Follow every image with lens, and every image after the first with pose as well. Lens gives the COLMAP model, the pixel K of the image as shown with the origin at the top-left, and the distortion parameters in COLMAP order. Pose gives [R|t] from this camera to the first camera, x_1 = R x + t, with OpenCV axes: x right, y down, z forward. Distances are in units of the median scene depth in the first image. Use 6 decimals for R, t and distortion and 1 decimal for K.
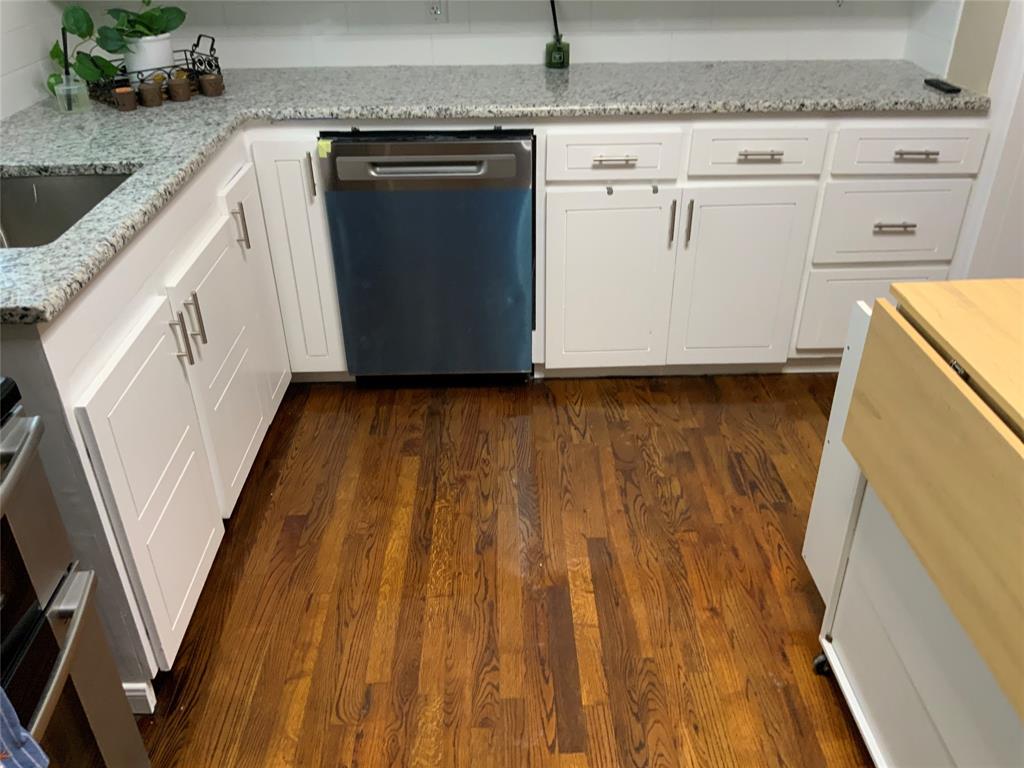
lens RADIAL K [[852.2, 0, 505.7], [0, 852.2, 390.1], [0, 0, 1]] dist [0.079498, -0.149990]
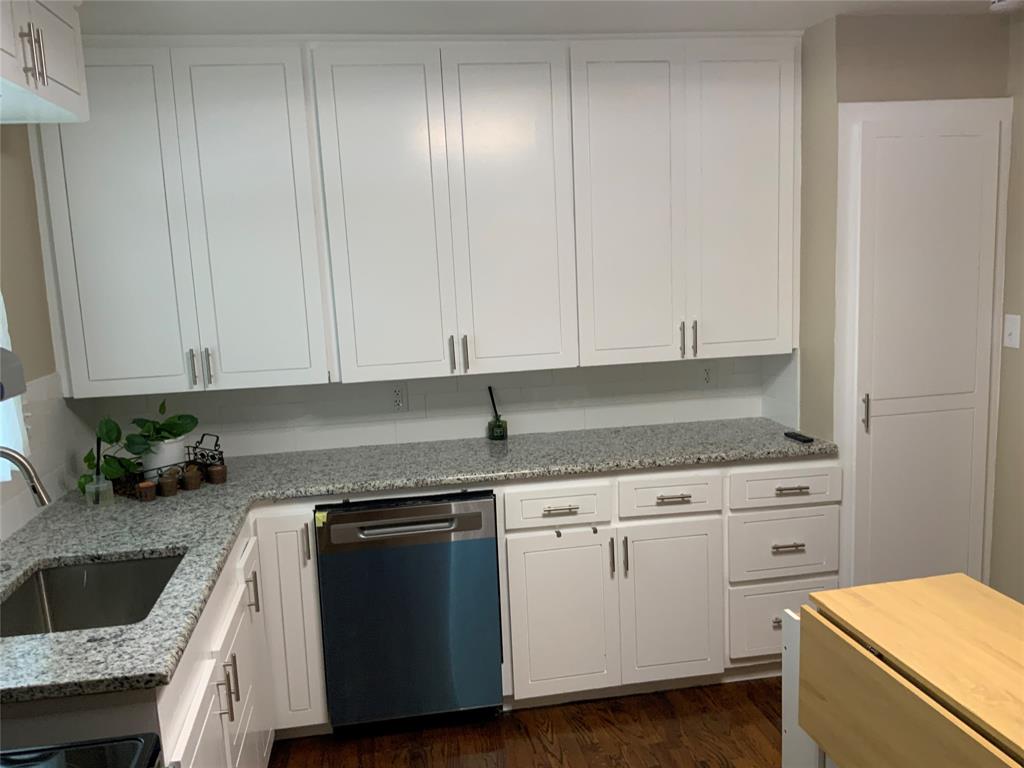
lens RADIAL K [[852.2, 0, 504.1], [0, 852.2, 382.8], [0, 0, 1]] dist [0.079498, -0.149990]
pose [[0.989089, -0.053031, 0.137445, -0.109674], [0.102230, 0.918846, -0.381144, 0.022050], [-0.106078, 0.391036, 0.914242, -0.177941]]
